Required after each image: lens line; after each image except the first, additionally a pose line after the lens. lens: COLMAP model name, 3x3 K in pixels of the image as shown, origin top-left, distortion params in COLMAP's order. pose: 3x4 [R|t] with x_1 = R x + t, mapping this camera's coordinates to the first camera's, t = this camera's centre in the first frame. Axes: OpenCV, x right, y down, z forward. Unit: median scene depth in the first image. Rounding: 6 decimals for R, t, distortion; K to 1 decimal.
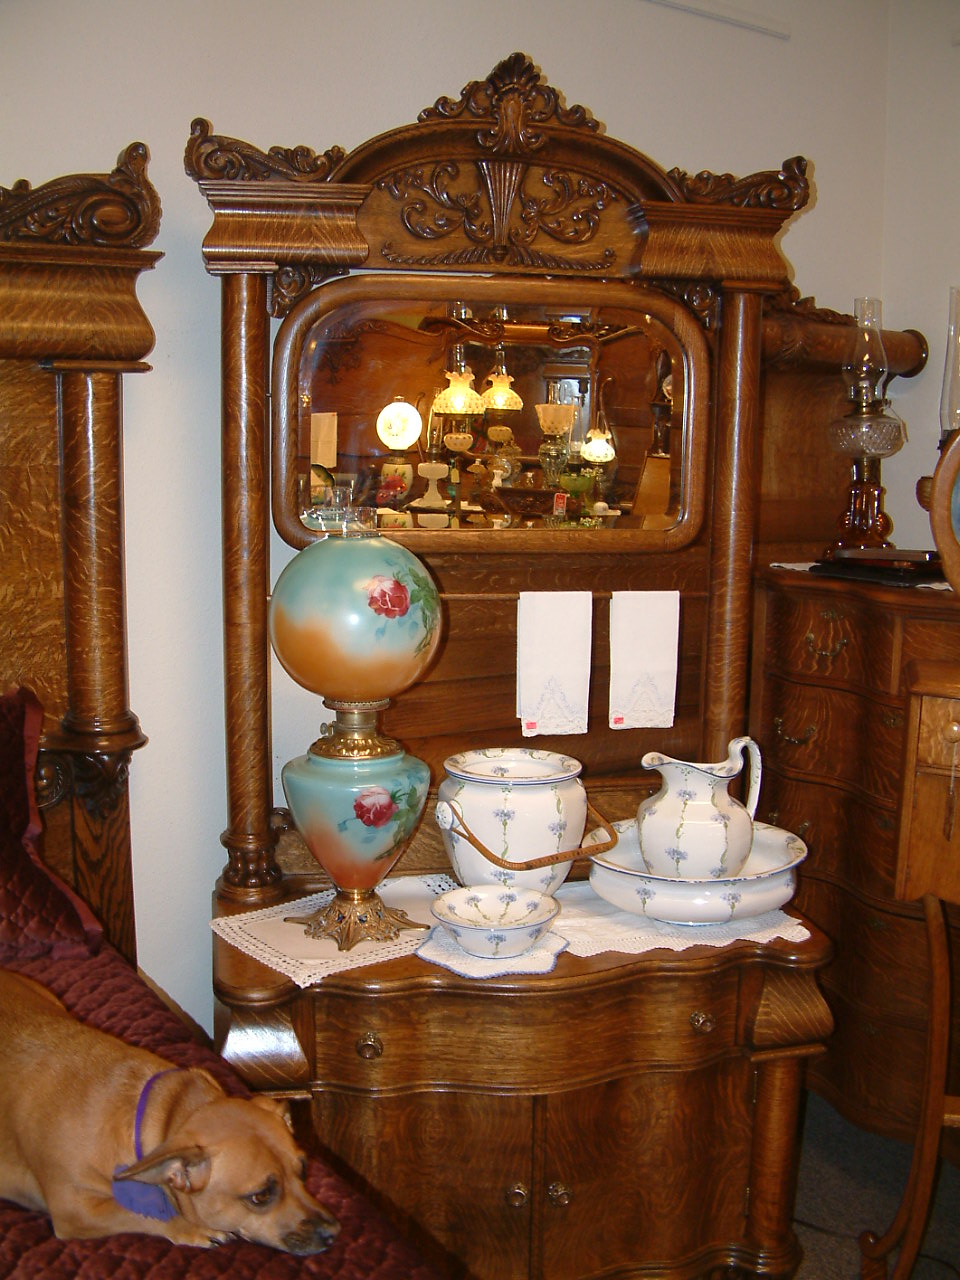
lens RADIAL K [[1351.8, 0, 482.3], [0, 1351.8, 665.4], [0, 0, 1]] dist [-0.221235, 0.168287]
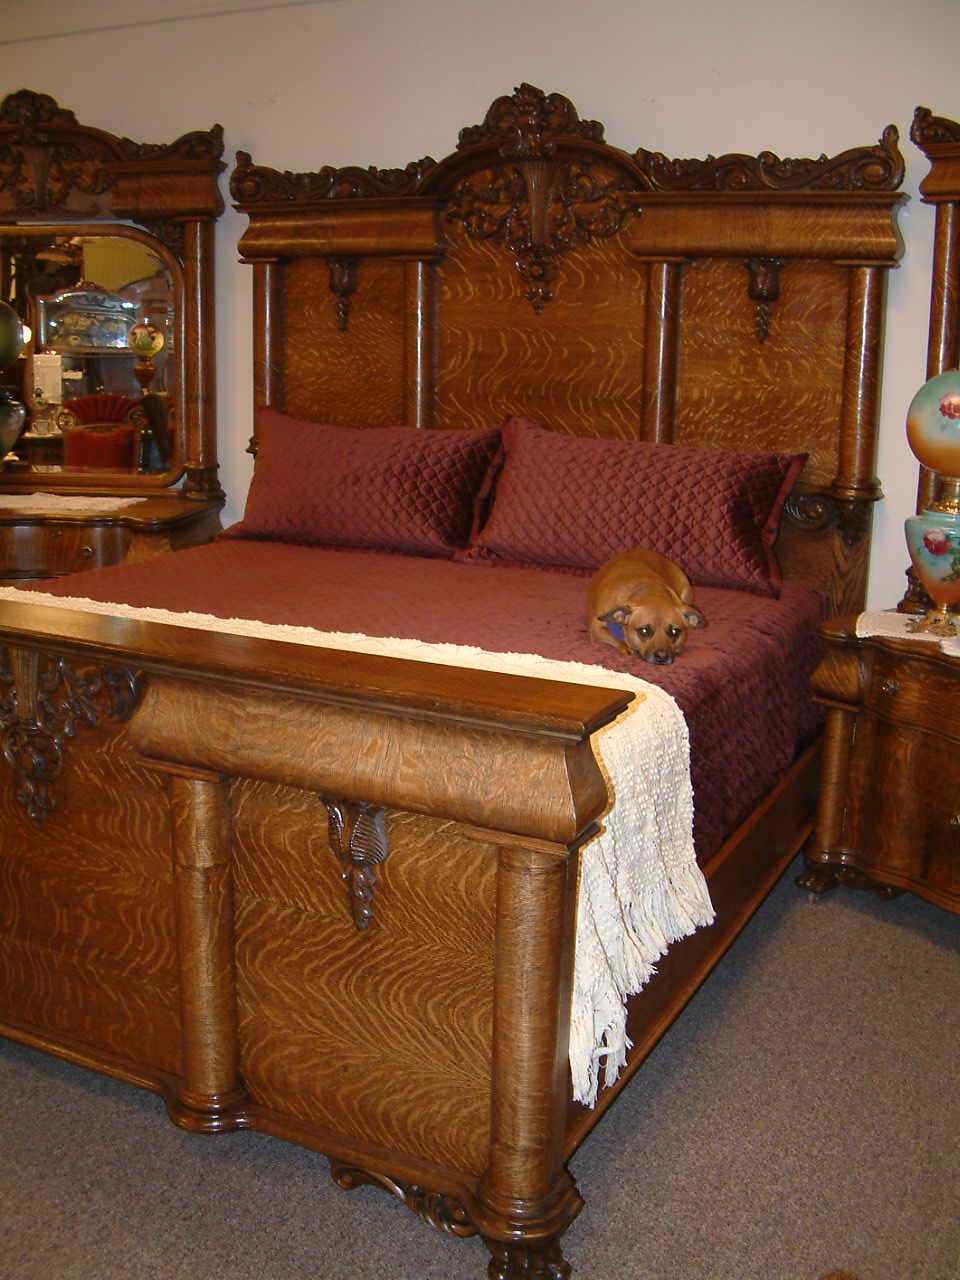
lens RADIAL K [[1351.8, 0, 482.3], [0, 1351.8, 665.4], [0, 0, 1]] dist [-0.221235, 0.168287]
pose [[0.507432, 0.204666, -0.837033, 0.909463], [-0.164457, 0.976530, 0.139077, 0.112588], [0.845853, 0.067084, 0.529181, -0.231527]]
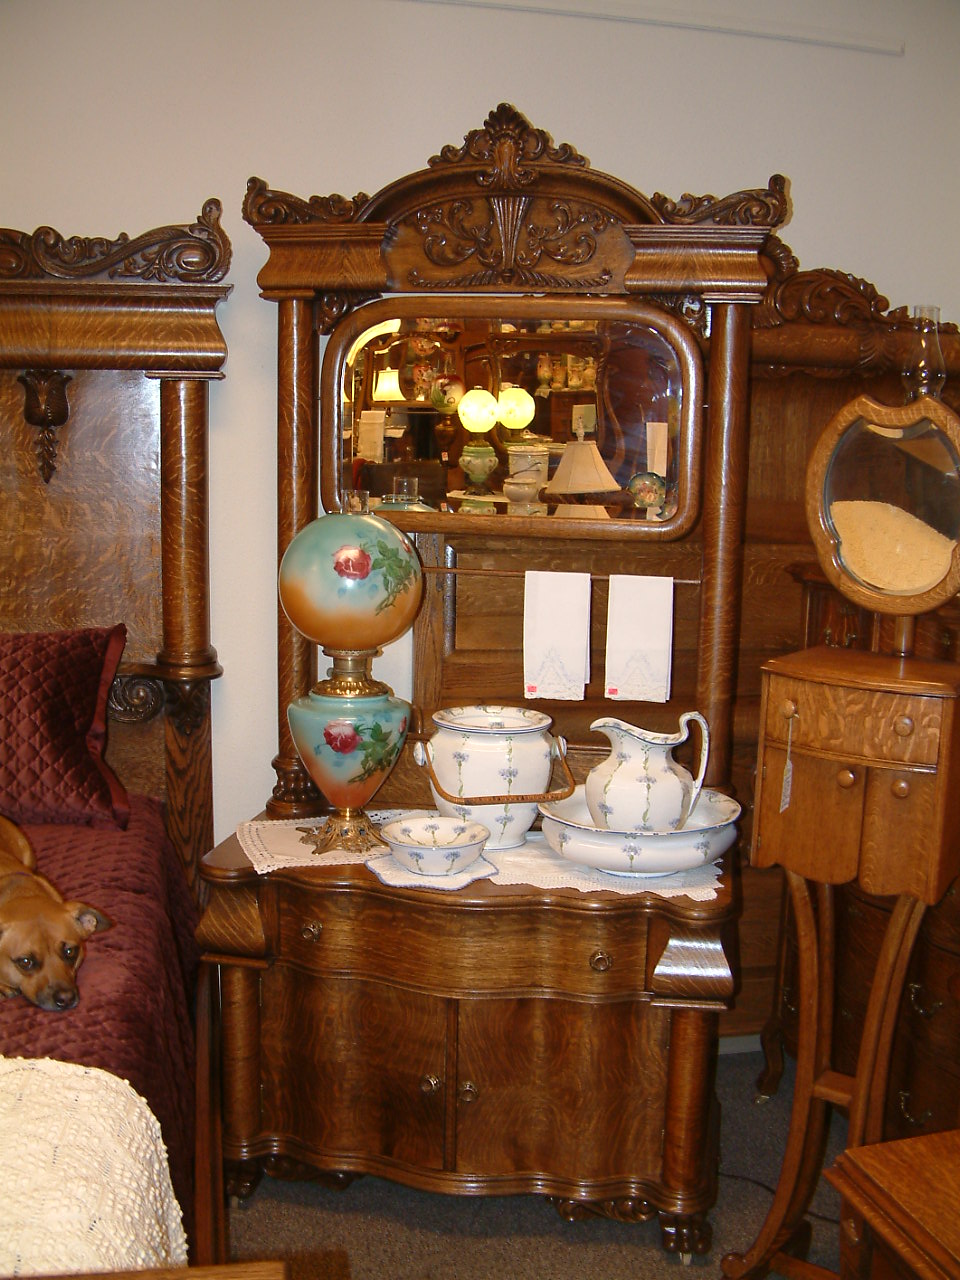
lens RADIAL K [[1351.8, 0, 482.3], [0, 1351.8, 665.4], [0, 0, 1]] dist [-0.221235, 0.168287]
pose [[0.928588, 0.070098, -0.364431, 0.449543], [-0.074088, 0.997247, 0.003040, 0.026712], [0.363641, 0.024177, 0.931225, -0.080359]]
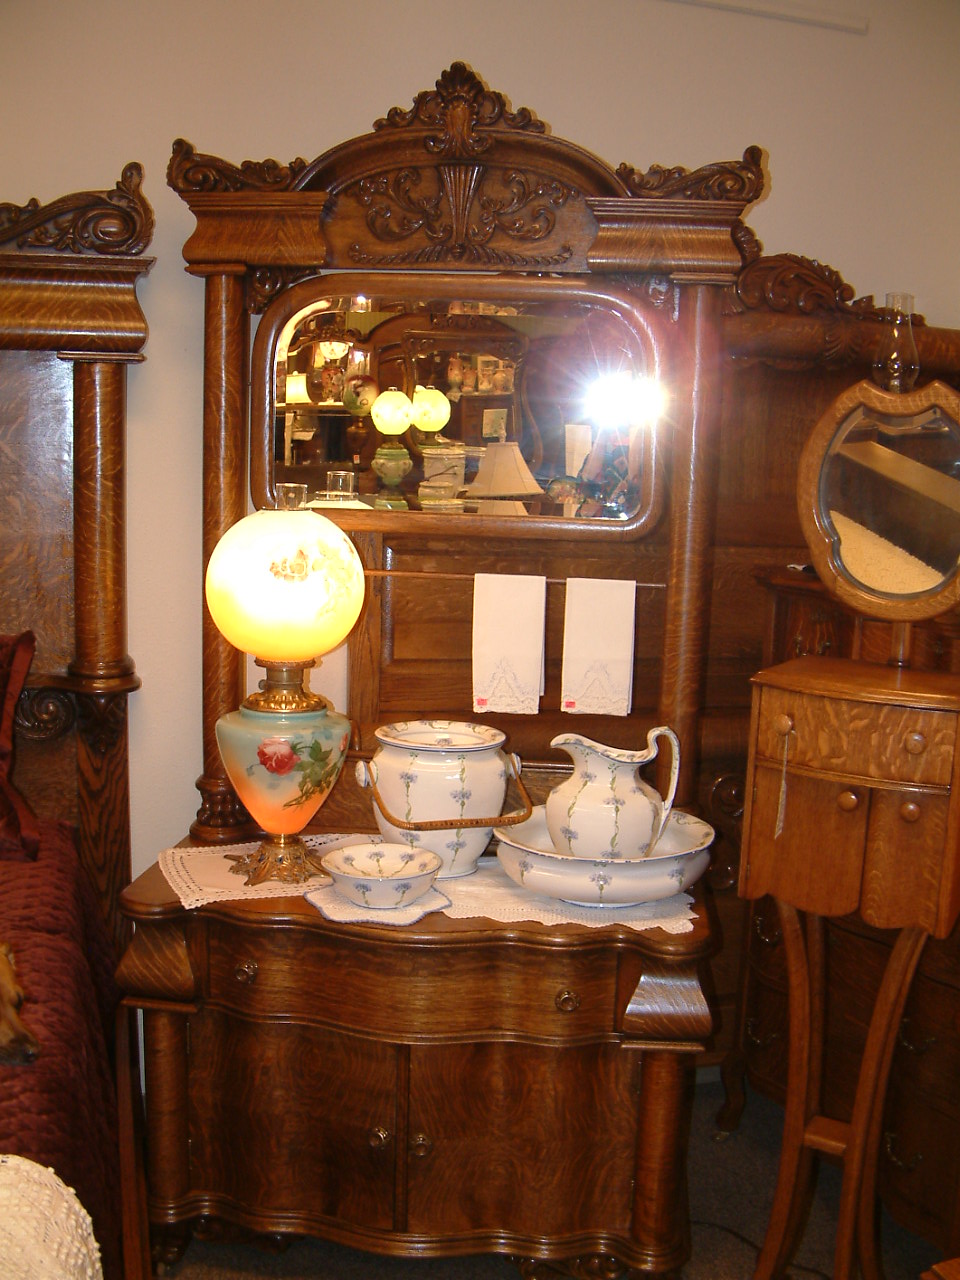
lens RADIAL K [[1351.8, 0, 482.3], [0, 1351.8, 665.4], [0, 0, 1]] dist [-0.221235, 0.168287]
pose [[0.953767, 0.066041, -0.293201, 0.373566], [-0.071663, 0.997393, -0.008464, 0.027479], [0.291878, 0.029084, 0.956013, 0.001442]]
